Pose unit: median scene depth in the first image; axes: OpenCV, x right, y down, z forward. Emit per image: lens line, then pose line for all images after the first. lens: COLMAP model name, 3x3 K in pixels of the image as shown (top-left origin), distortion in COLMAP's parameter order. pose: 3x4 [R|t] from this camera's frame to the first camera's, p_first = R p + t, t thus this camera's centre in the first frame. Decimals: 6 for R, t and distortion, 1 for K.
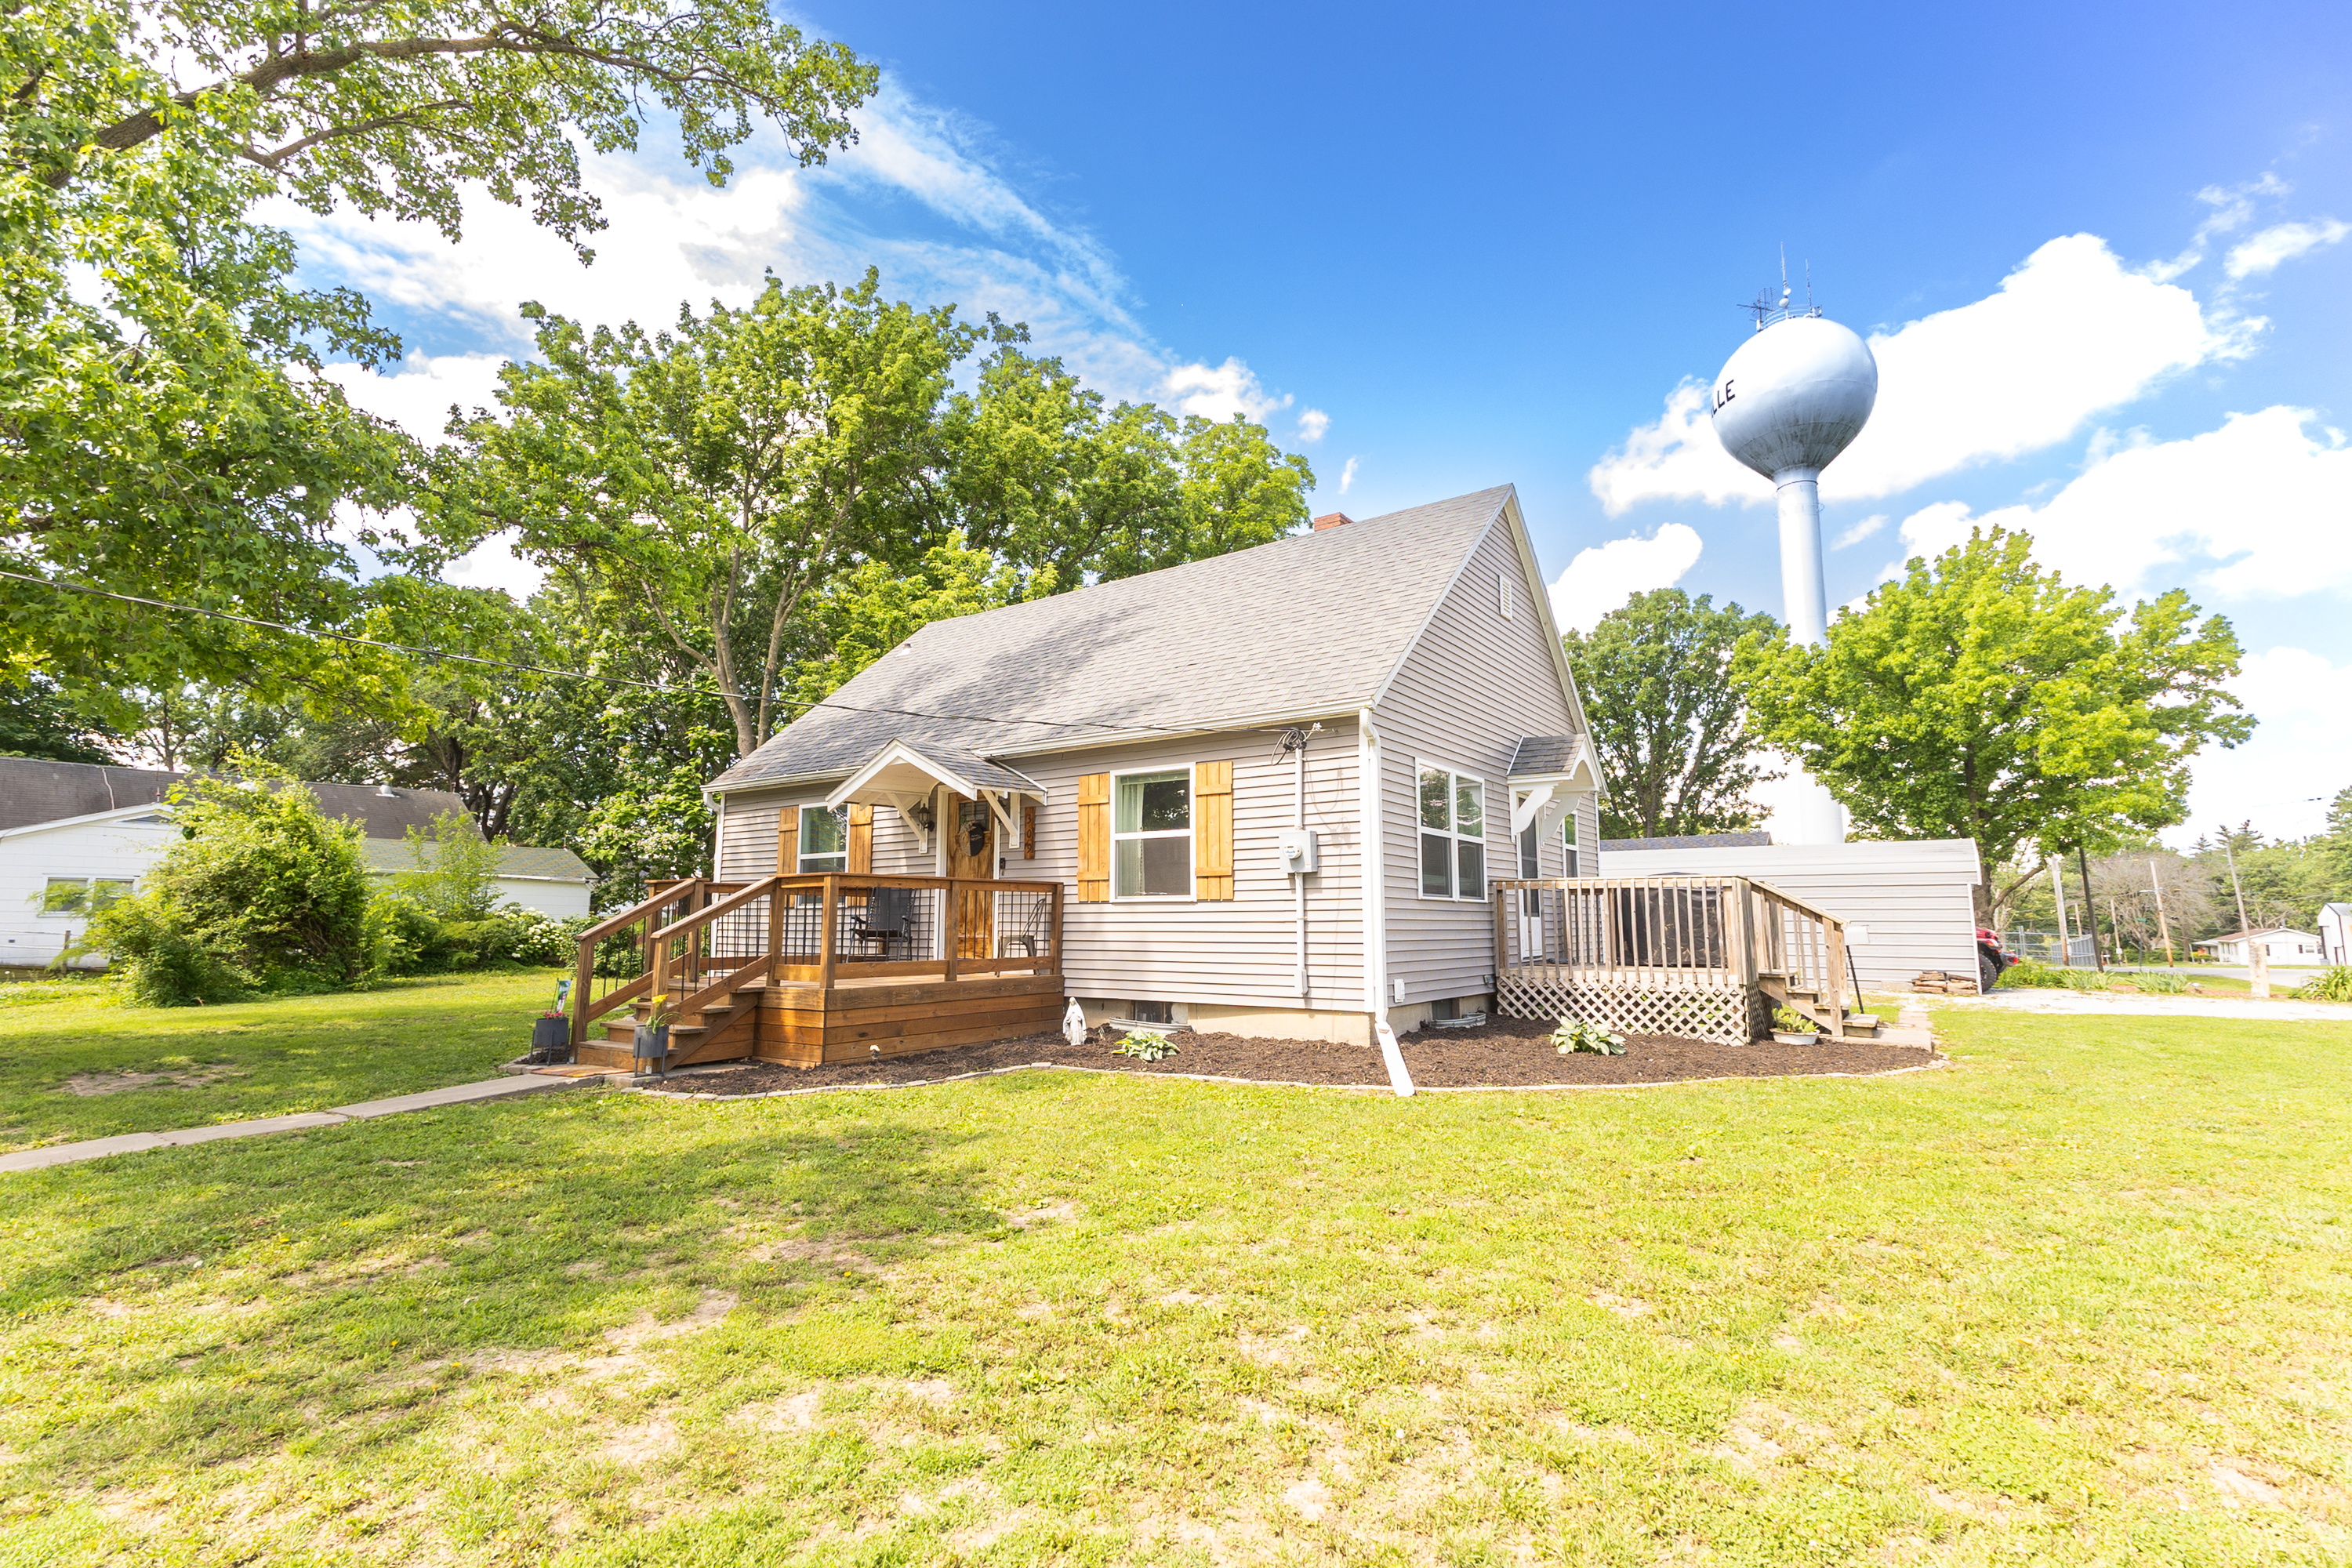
lens RADIAL K [[1092.0, 0, 1176.0], [0, 1092.0, 784.0], [0, 0, 1]] dist [0.019029, -0.000574]
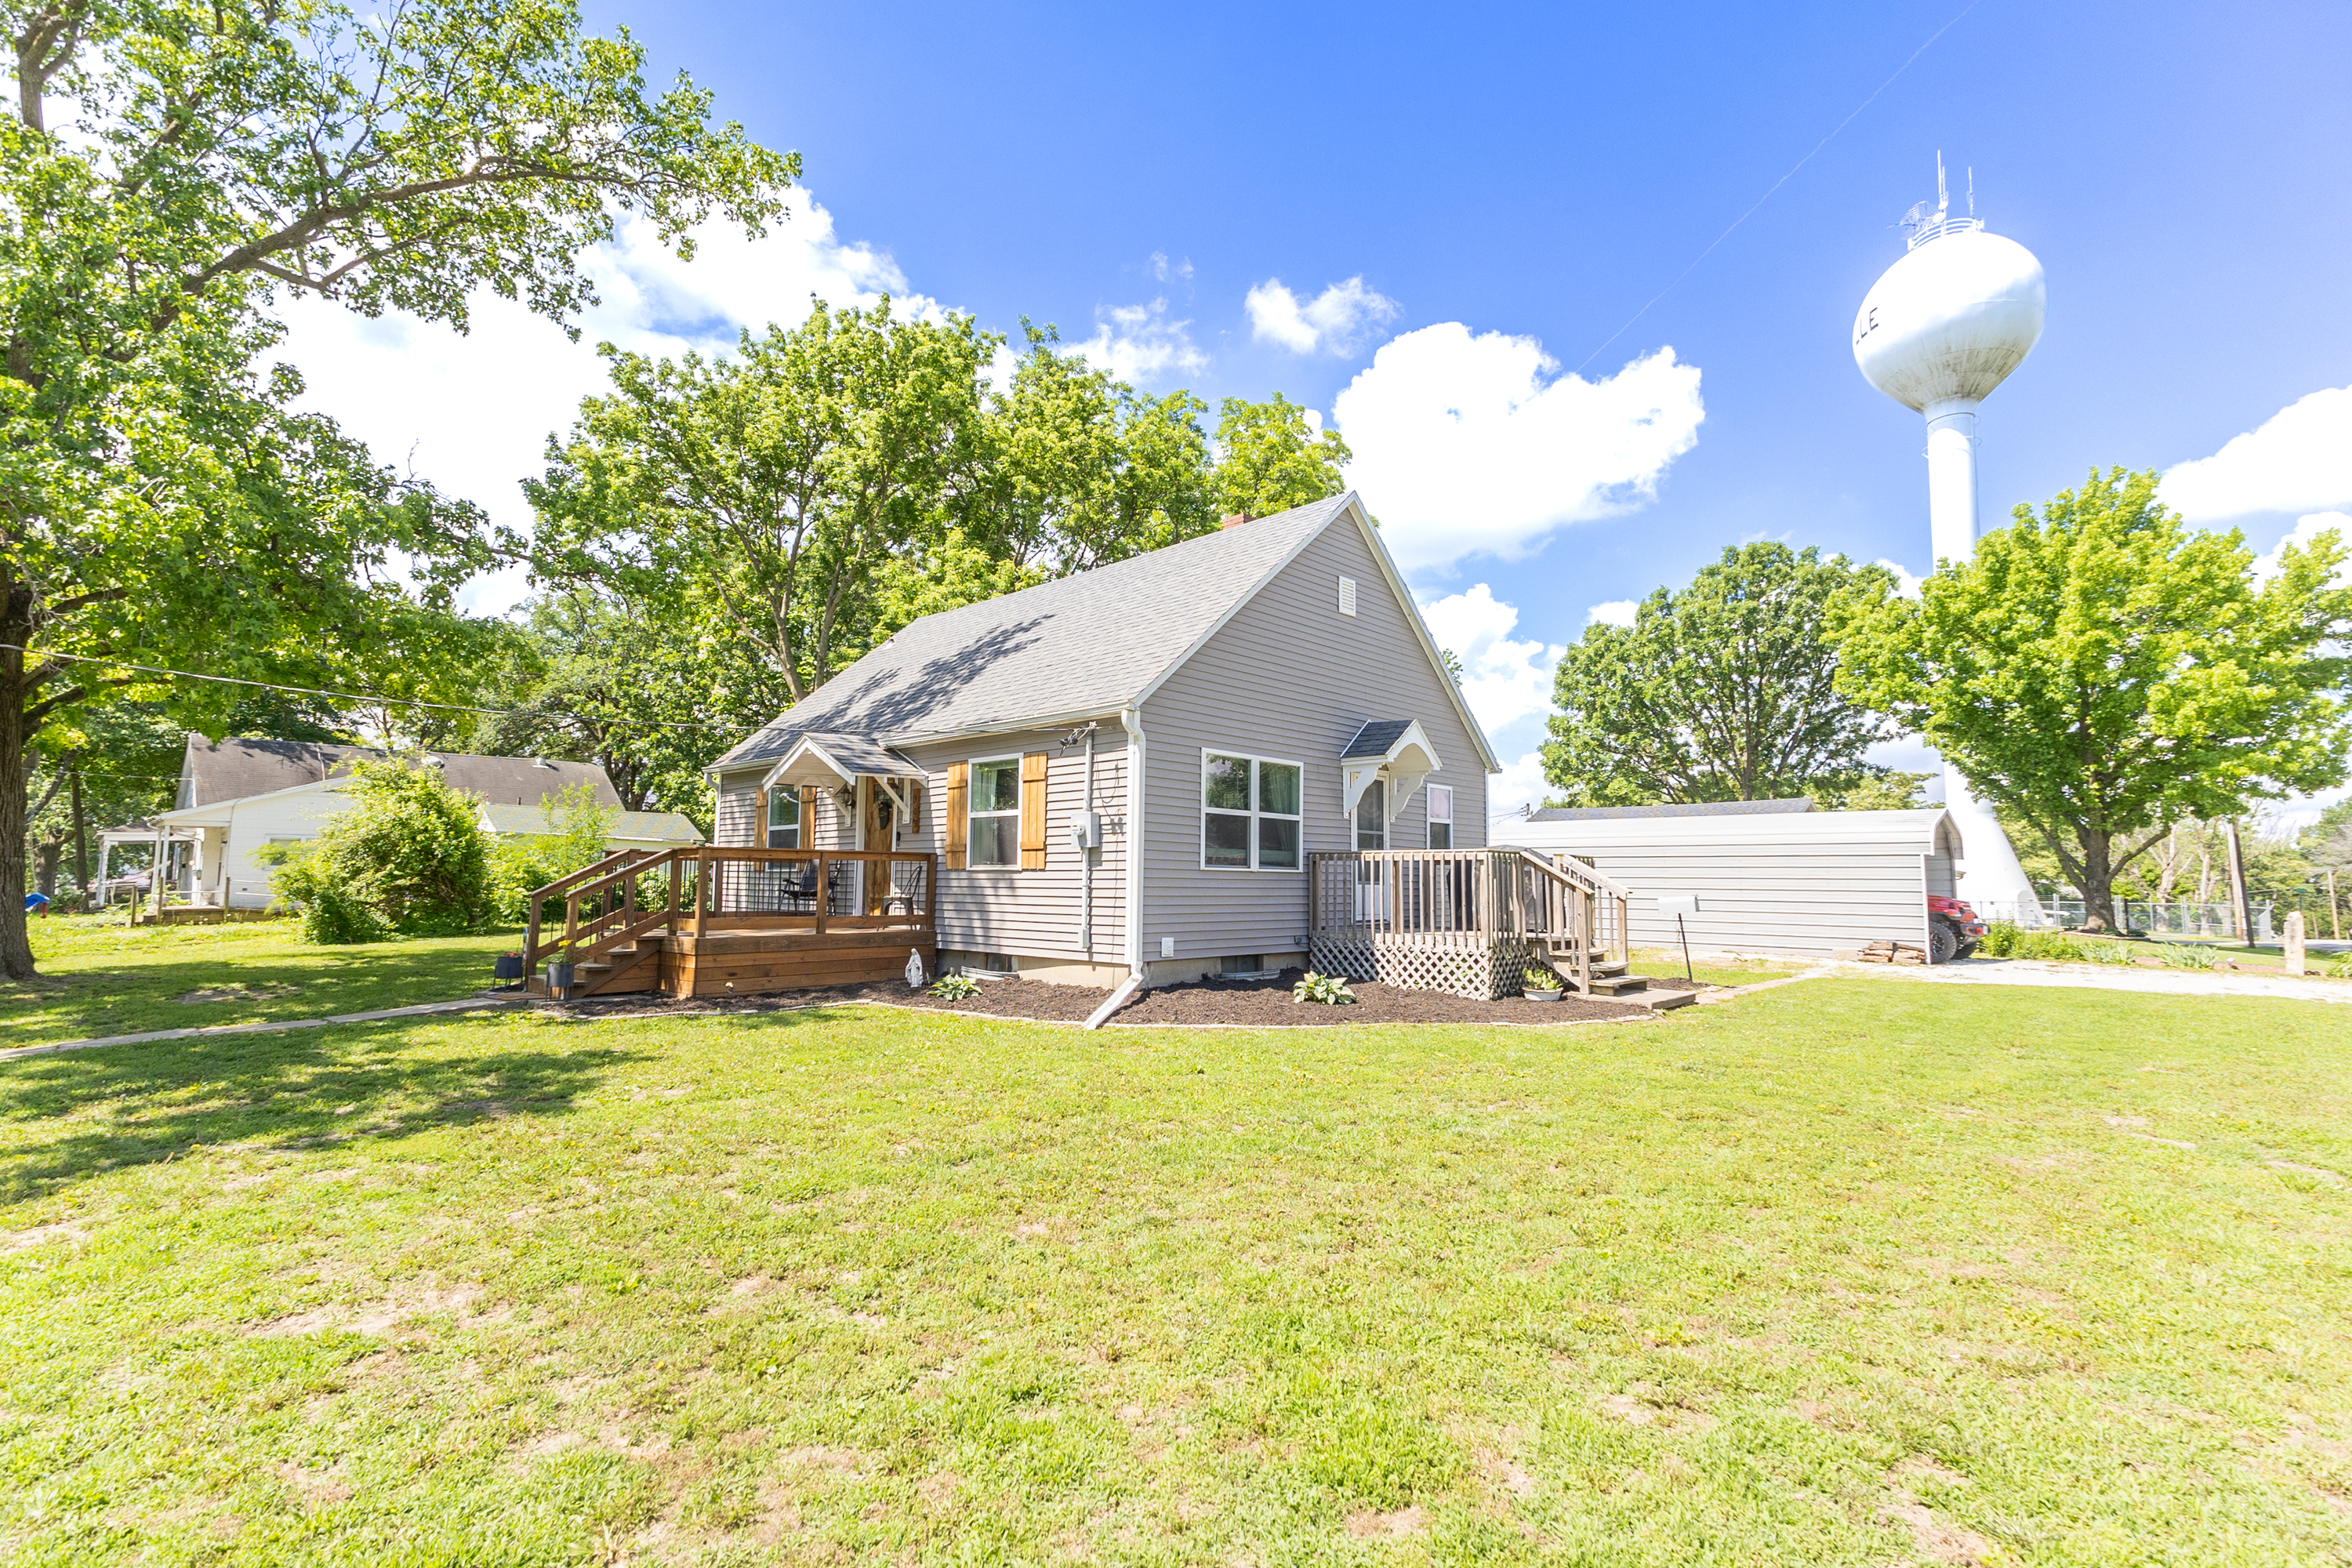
lens RADIAL K [[1092.0, 0, 1176.0], [0, 1092.0, 784.0], [0, 0, 1]] dist [0.019029, -0.000574]
pose [[0.990306, -0.002818, -0.138874, 0.287828], [0.007958, 0.999303, 0.036473, -0.023557], [0.138675, -0.037224, 0.989638, -0.125329]]
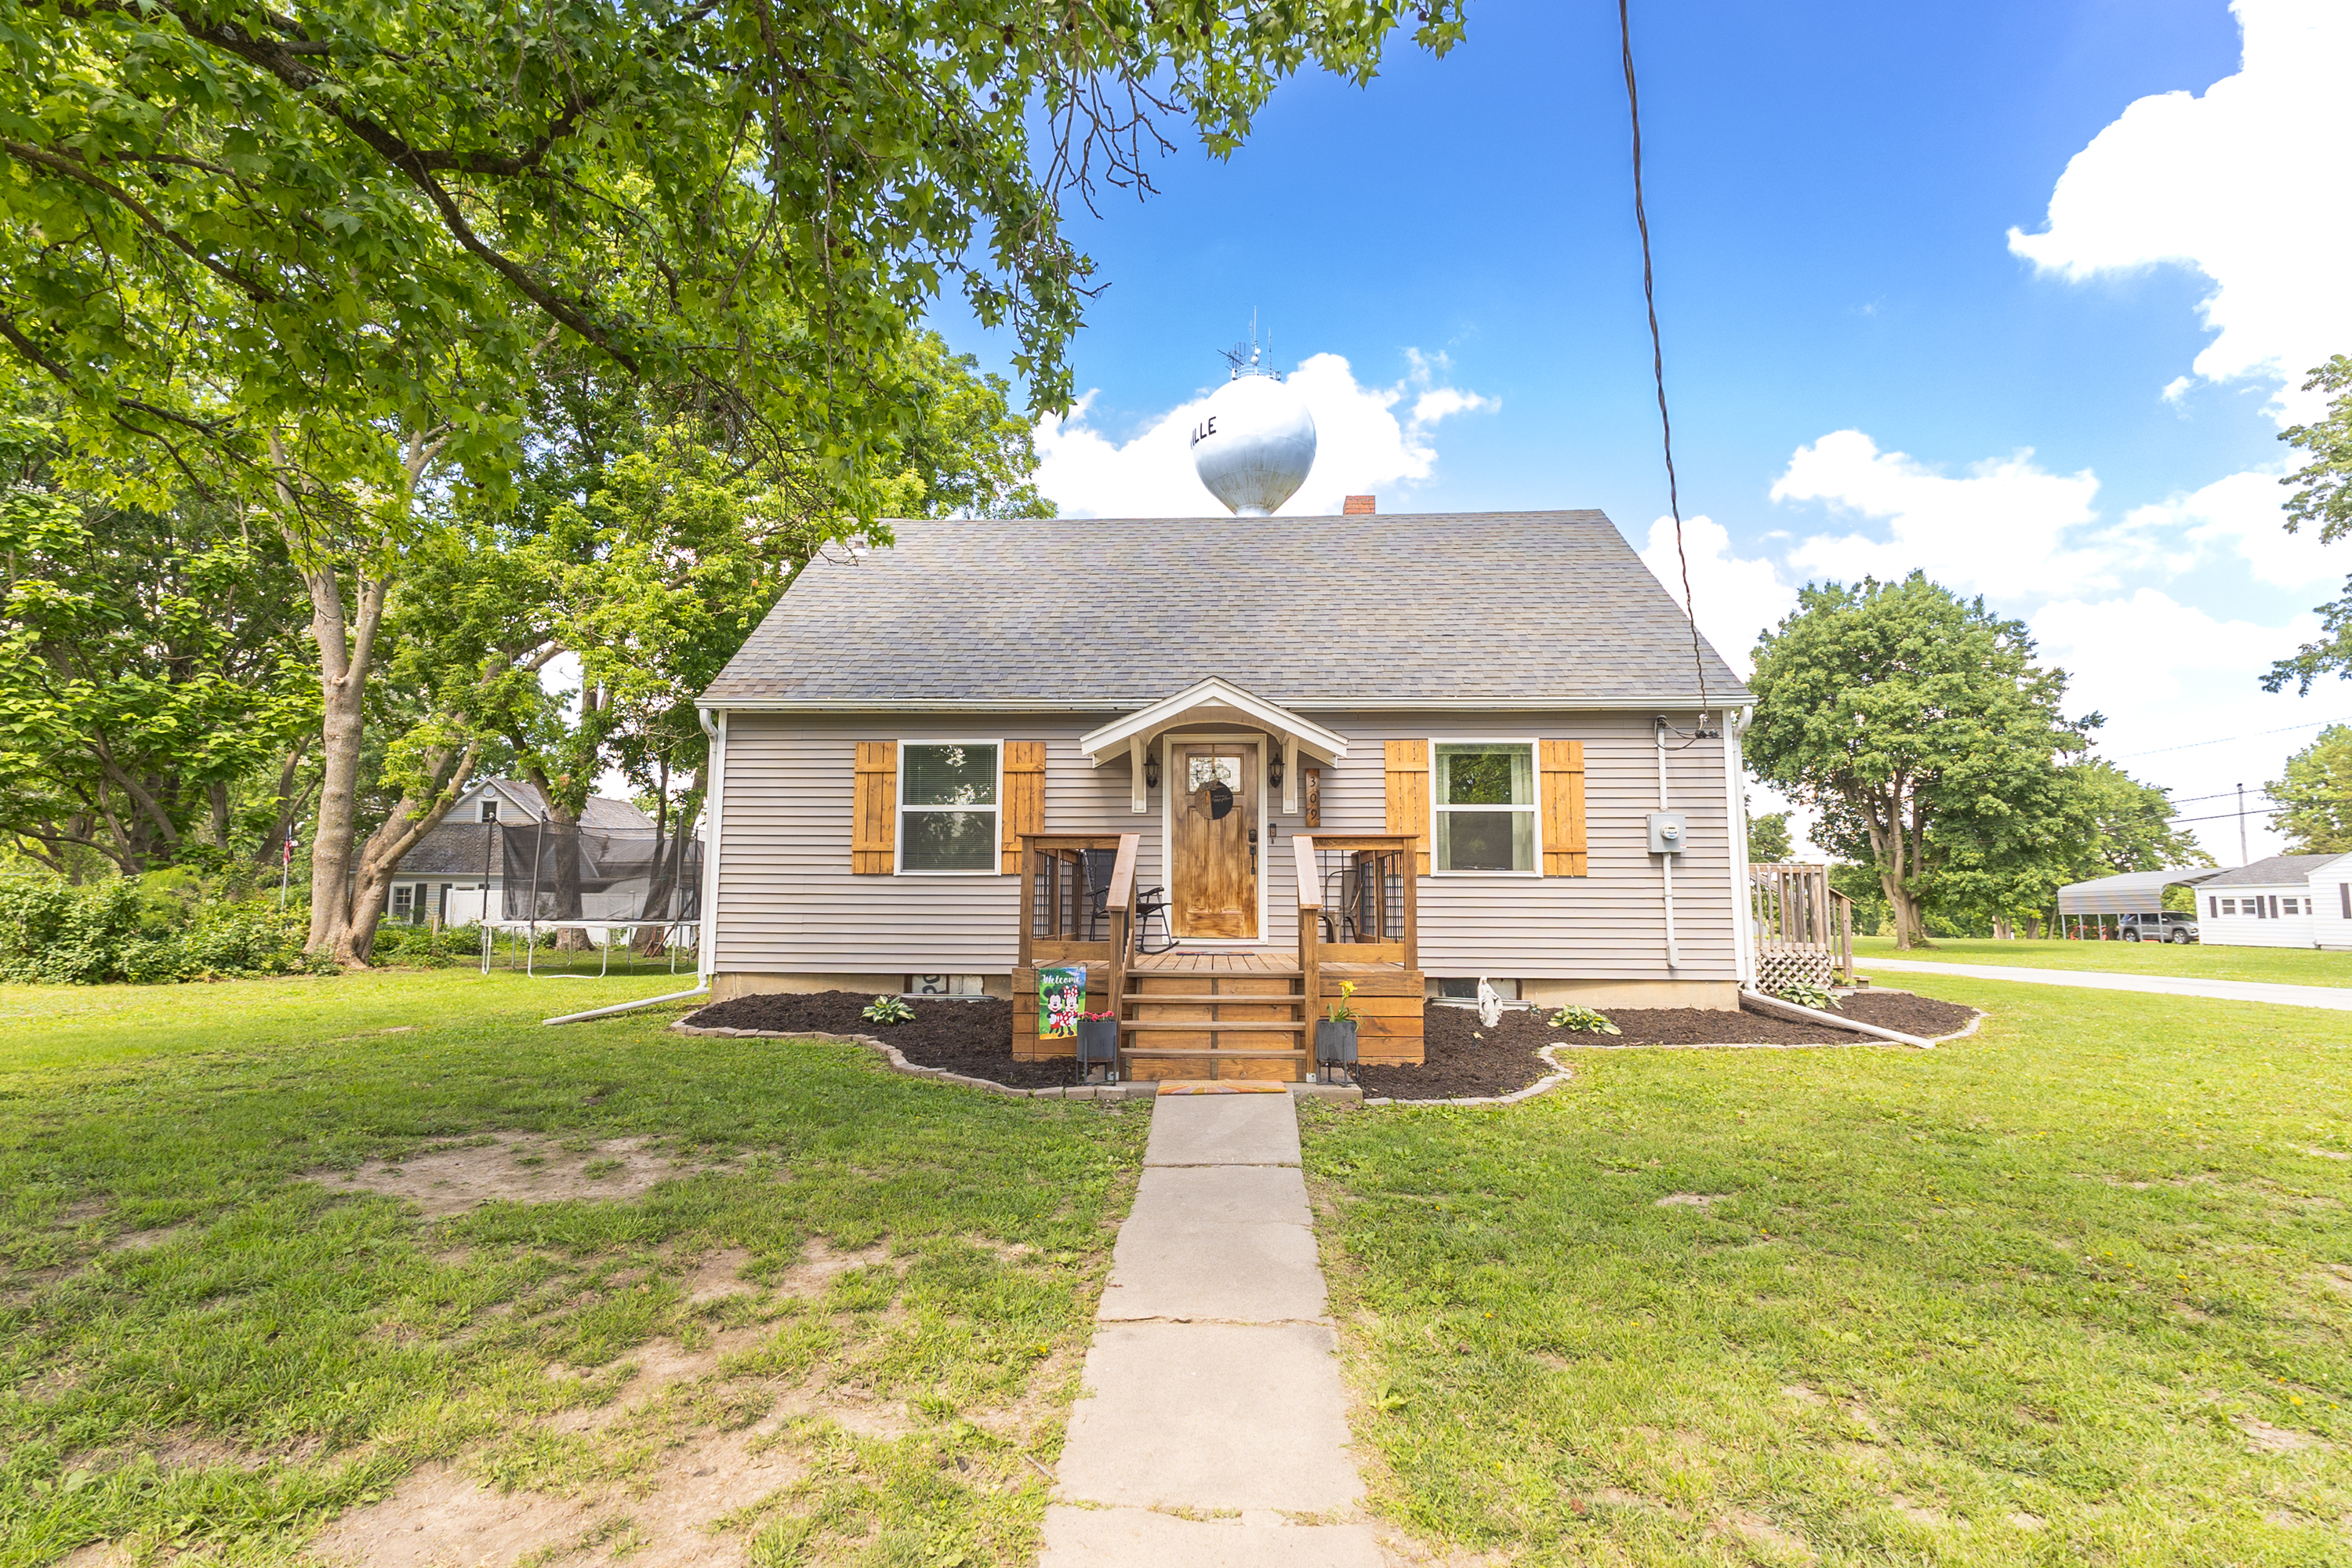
lens RADIAL K [[1092.0, 0, 1176.0], [0, 1092.0, 784.0], [0, 0, 1]] dist [0.019029, -0.000574]
pose [[0.842345, 0.058215, 0.535785, -0.664206], [-0.075374, 0.997104, 0.010161, 0.030521], [-0.533642, -0.048944, 0.844293, 0.273462]]
